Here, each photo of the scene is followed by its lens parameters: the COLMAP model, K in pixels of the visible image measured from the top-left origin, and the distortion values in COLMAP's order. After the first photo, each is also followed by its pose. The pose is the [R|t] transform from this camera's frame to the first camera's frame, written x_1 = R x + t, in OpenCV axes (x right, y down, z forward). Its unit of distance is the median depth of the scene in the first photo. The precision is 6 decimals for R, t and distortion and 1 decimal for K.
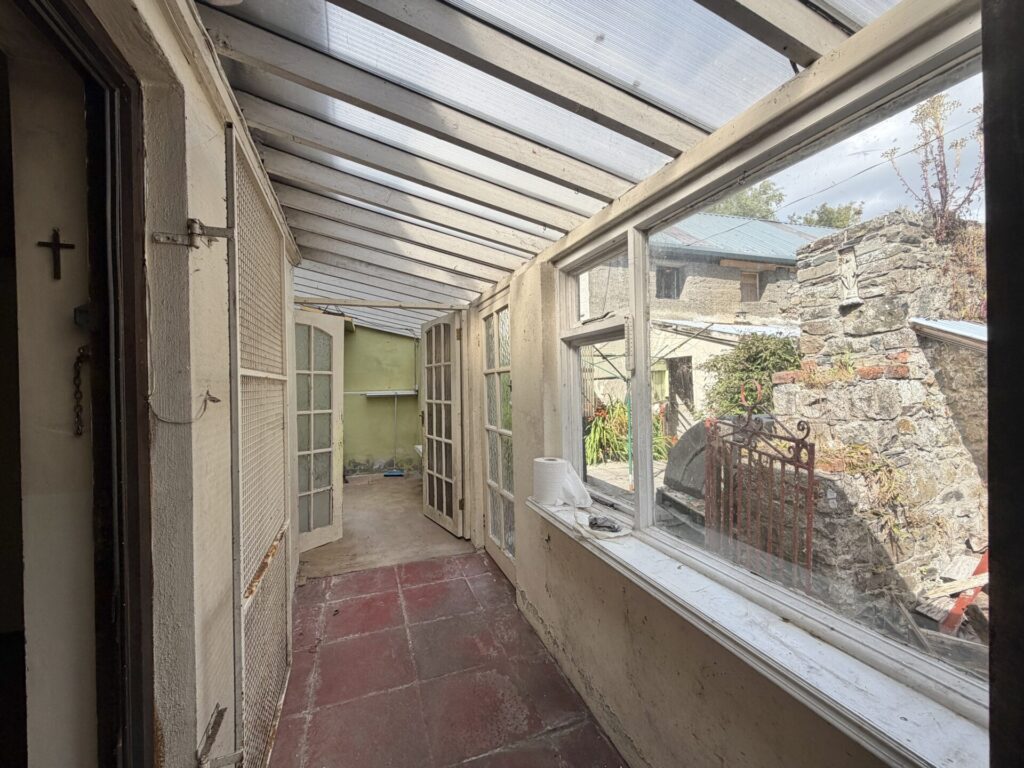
lens RADIAL K [[408.4, 0, 510.2], [0, 408.4, 384.8], [0, 0, 1]] dist [0.000410, 0.000242]
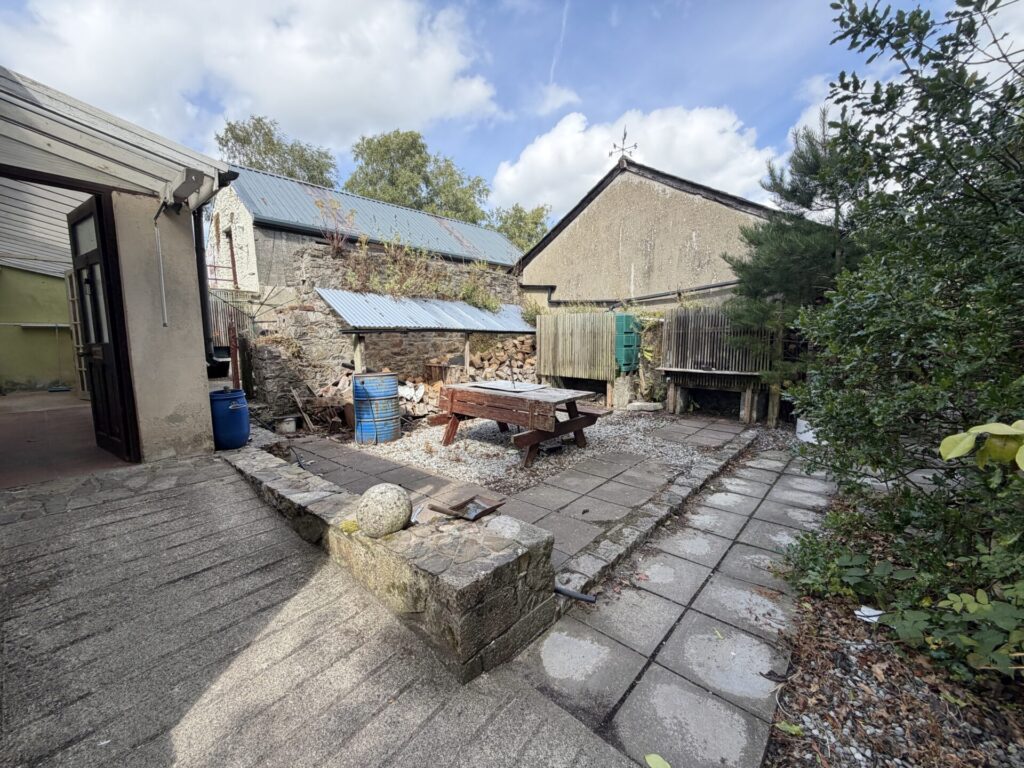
lens RADIAL K [[408.4, 0, 509.9], [0, 408.4, 383.5], [0, 0, 1]] dist [0.000410, 0.000242]
pose [[0.874032, -0.041184, 0.484120, 0.305209], [-0.002835, 0.995952, 0.089844, 0.079643], [-0.485861, -0.079900, 0.870377, -0.733305]]
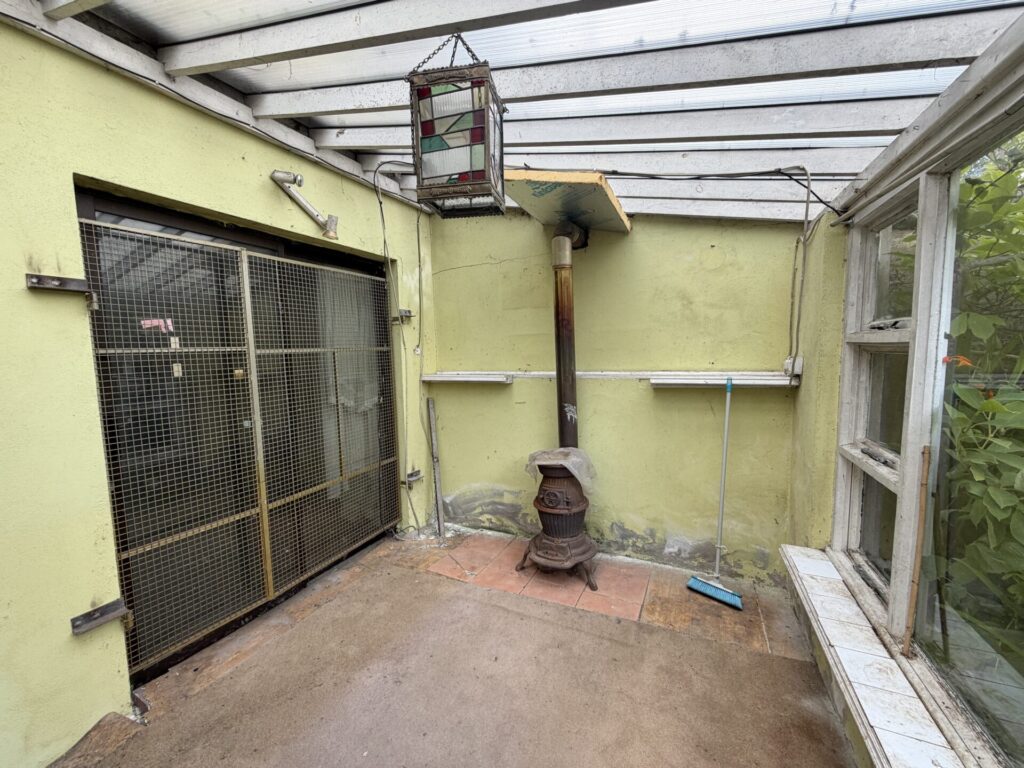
lens RADIAL K [[408.4, 0, 509.3], [0, 408.4, 388.0], [0, 0, 1]] dist [0.000410, 0.000242]
pose [[0.713997, 0.059729, -0.697597, -0.160850], [0.012905, 0.995063, 0.098407, -0.010546], [0.700030, -0.079265, 0.709700, 0.589057]]
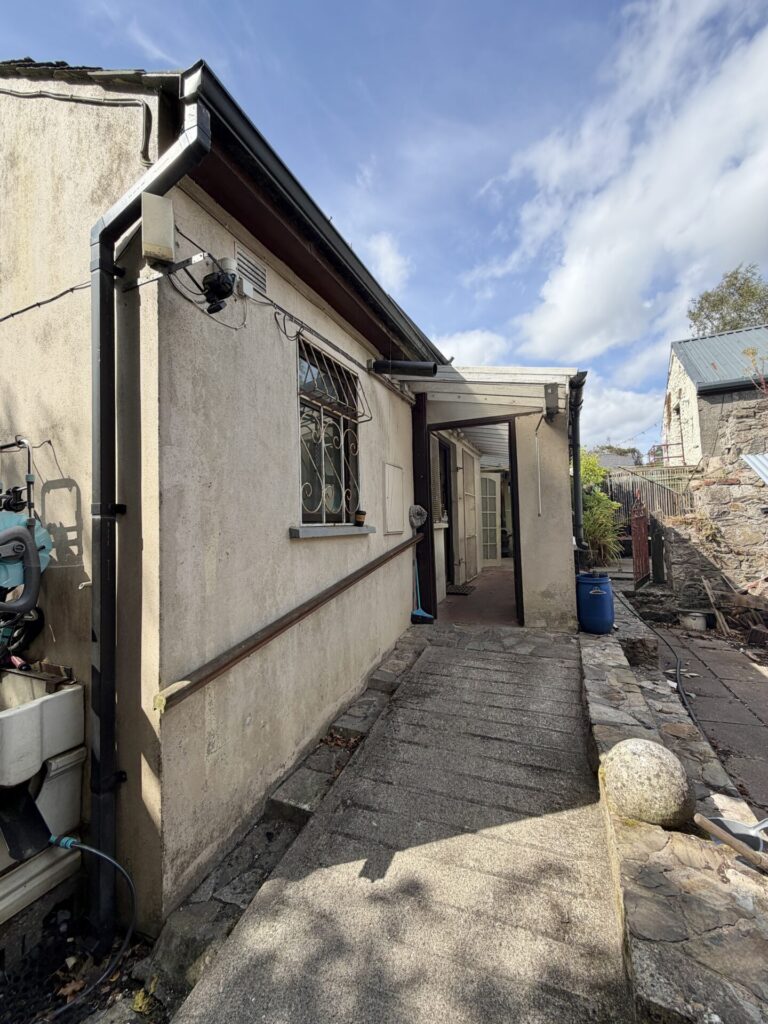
lens RADIAL K [[408.4, 0, 382.2], [0, 408.4, 508.6], [0, 0, 1]] dist [0.000410, 0.000242]
pose [[0.716216, -0.025163, -0.697425, 0.433678], [0.006031, 0.999536, -0.029870, 0.061683], [0.697852, 0.017187, 0.716036, -0.678745]]
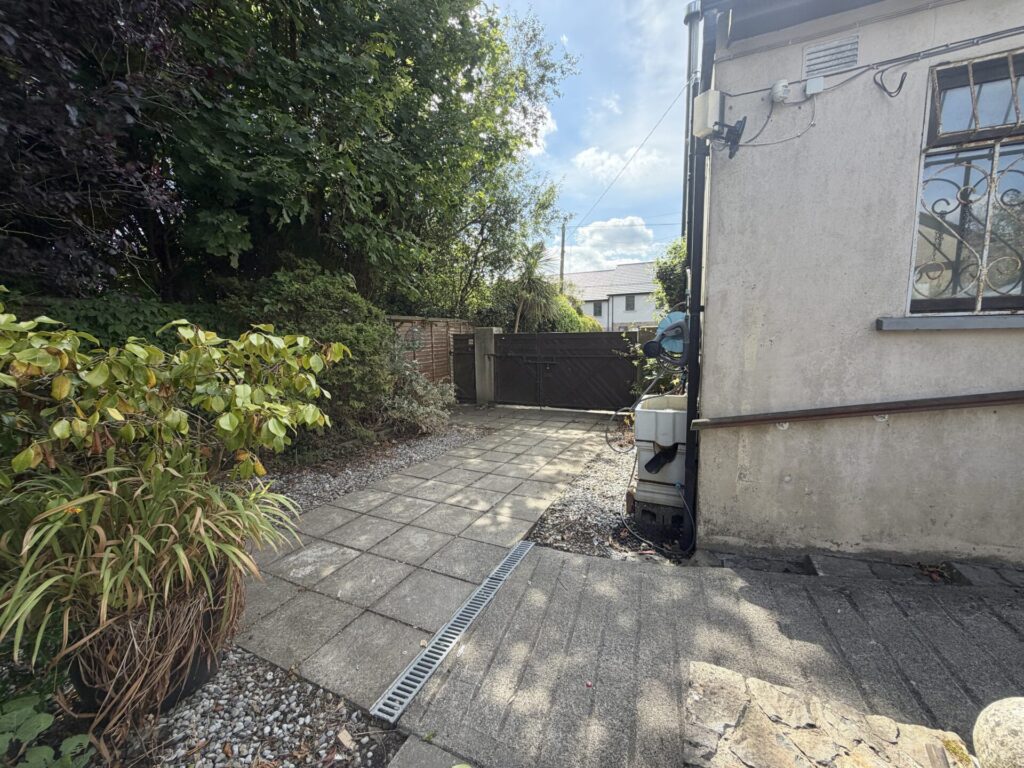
lens RADIAL K [[408.4, 0, 509.4], [0, 408.4, 383.7], [0, 0, 1]] dist [0.000410, 0.000242]
pose [[-0.697187, 0.126122, -0.705708, 0.580994], [0.030696, 0.988752, 0.146381, 0.061817], [0.716232, 0.080393, -0.693217, -0.446716]]
